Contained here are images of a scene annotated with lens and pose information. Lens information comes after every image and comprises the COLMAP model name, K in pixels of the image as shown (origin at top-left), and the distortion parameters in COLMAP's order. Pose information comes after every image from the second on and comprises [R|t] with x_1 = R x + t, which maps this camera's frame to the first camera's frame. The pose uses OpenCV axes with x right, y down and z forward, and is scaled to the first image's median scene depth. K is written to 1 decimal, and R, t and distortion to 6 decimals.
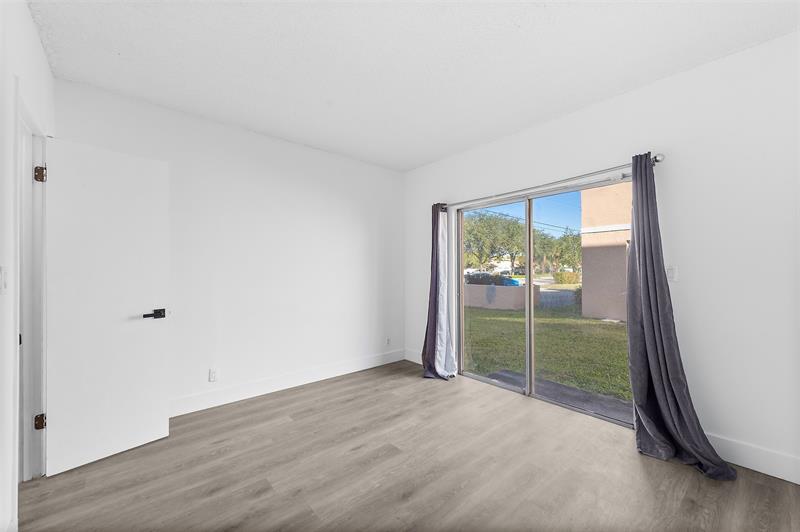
lens RADIAL K [[318.6, 0, 398.8], [0, 318.6, 273.7], [0, 0, 1]] dist [0.014927, -0.005619]
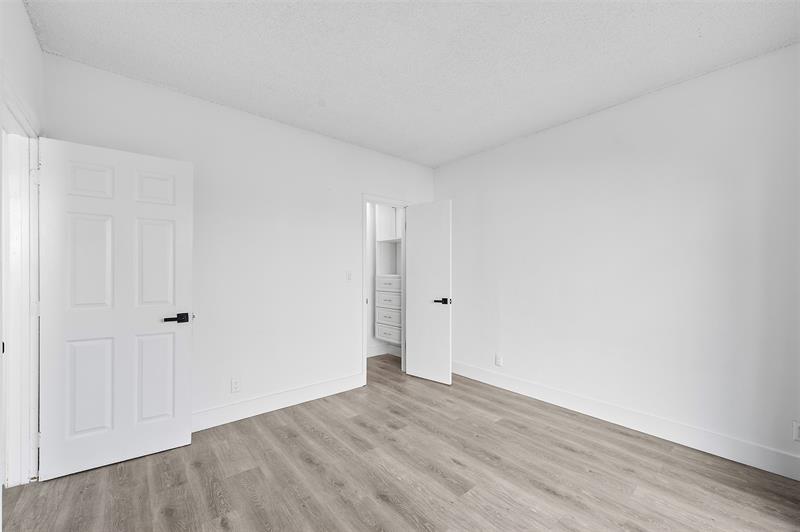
lens RADIAL K [[318.6, 0, 398.8], [0, 318.6, 273.7], [0, 0, 1]] dist [0.014927, -0.005619]
pose [[-0.011156, 0.004818, -0.999926, 0.761381], [-0.009431, 0.999943, 0.004923, -0.015960], [0.999893, 0.009485, -0.011110, 0.774162]]
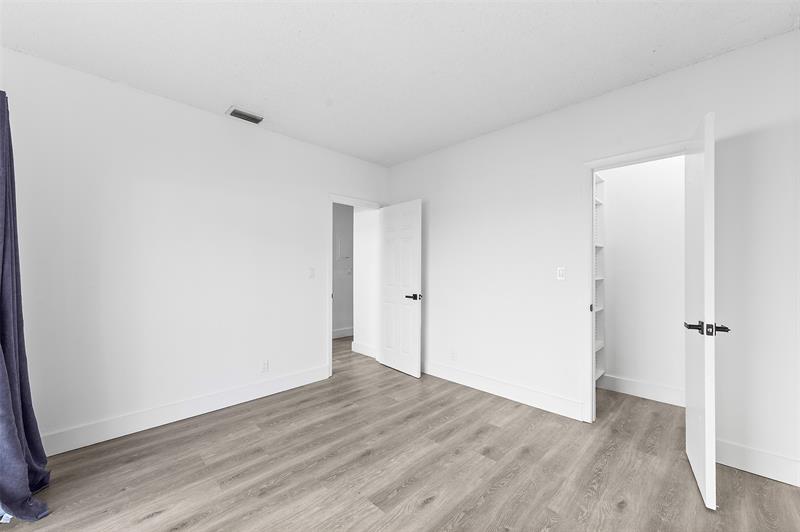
lens RADIAL K [[318.6, 0, 398.8], [0, 318.6, 273.7], [0, 0, 1]] dist [0.014927, -0.005619]
pose [[-0.997236, 0.002836, -0.074250, -0.006583], [0.001264, 0.999774, 0.021214, -0.014129], [0.074293, 0.021061, -0.997014, 1.627171]]
